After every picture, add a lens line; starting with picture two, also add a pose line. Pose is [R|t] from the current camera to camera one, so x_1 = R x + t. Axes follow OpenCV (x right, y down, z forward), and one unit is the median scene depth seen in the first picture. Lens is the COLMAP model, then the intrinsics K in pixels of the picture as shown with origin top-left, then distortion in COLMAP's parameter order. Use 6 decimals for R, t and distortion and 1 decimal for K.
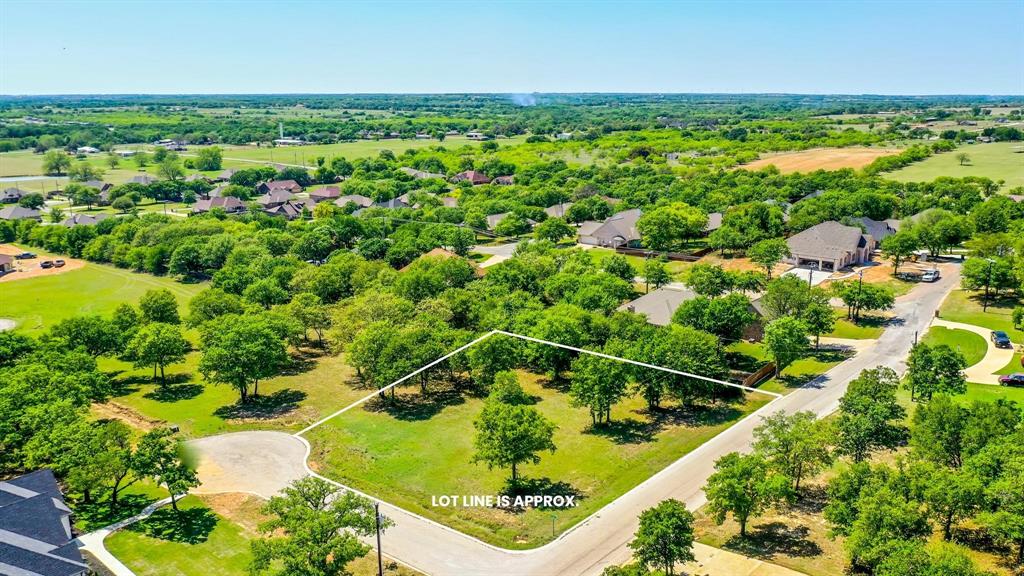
lens RADIAL K [[829.7, 0, 512.0], [0, 829.7, 288.0], [0, 0, 1]] dist [-0.012116, 0.002927]
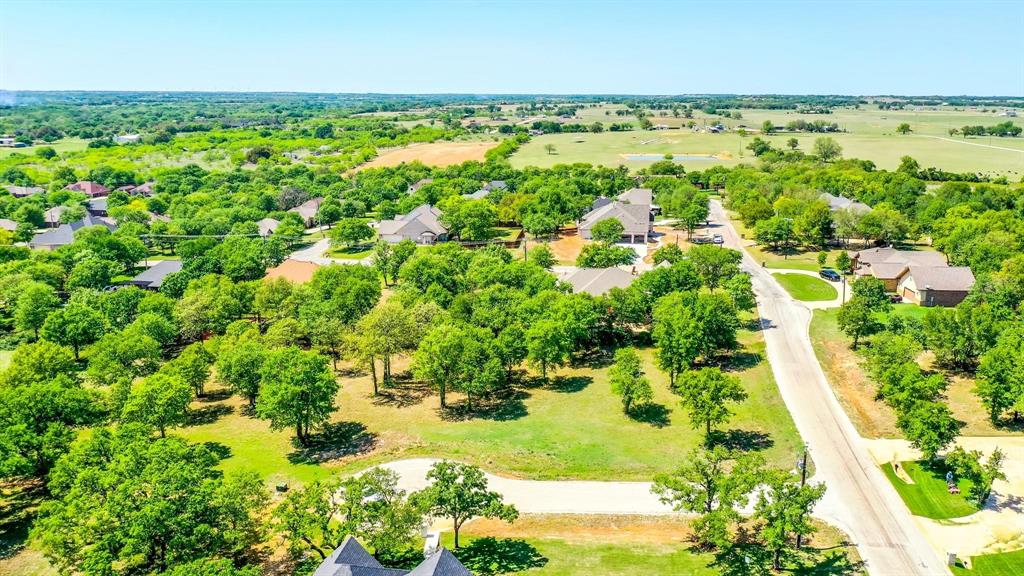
lens RADIAL K [[847.6, 0, 512.0], [0, 847.6, 288.0], [0, 0, 1]] dist [-0.004622, -0.003618]
pose [[0.828957, -0.121047, 0.546057, -0.572862], [0.122978, 0.991855, 0.033180, -0.025857], [-0.545625, 0.039648, 0.837091, 0.127216]]
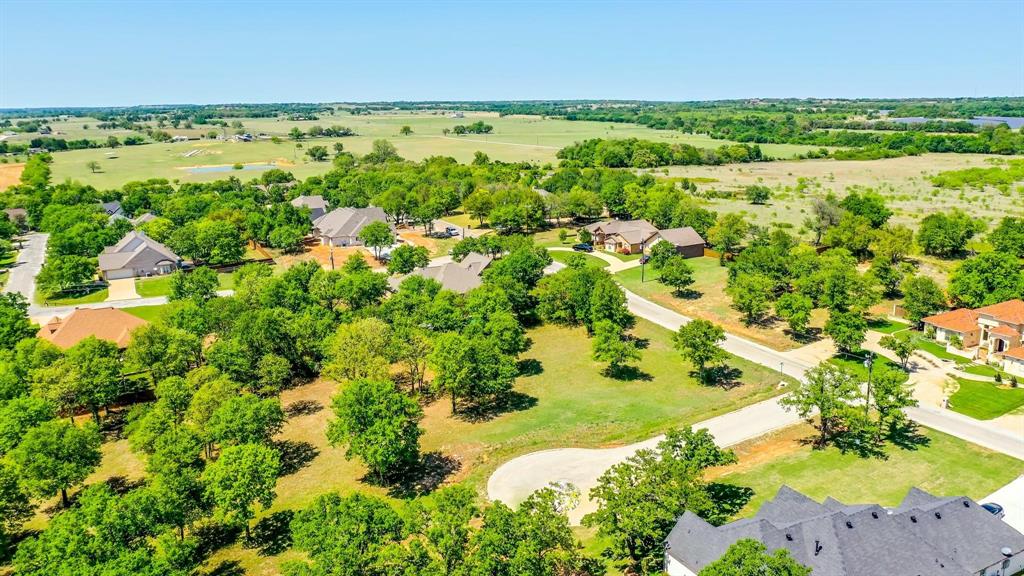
lens RADIAL K [[829.7, 0, 512.0], [0, 829.7, 288.0], [0, 0, 1]] dist [-0.012116, 0.002927]
pose [[0.322332, -0.213024, 0.922346, -0.923279], [0.229448, 0.962877, 0.142200, -0.119172], [-0.918398, 0.165795, 0.359244, 0.542765]]
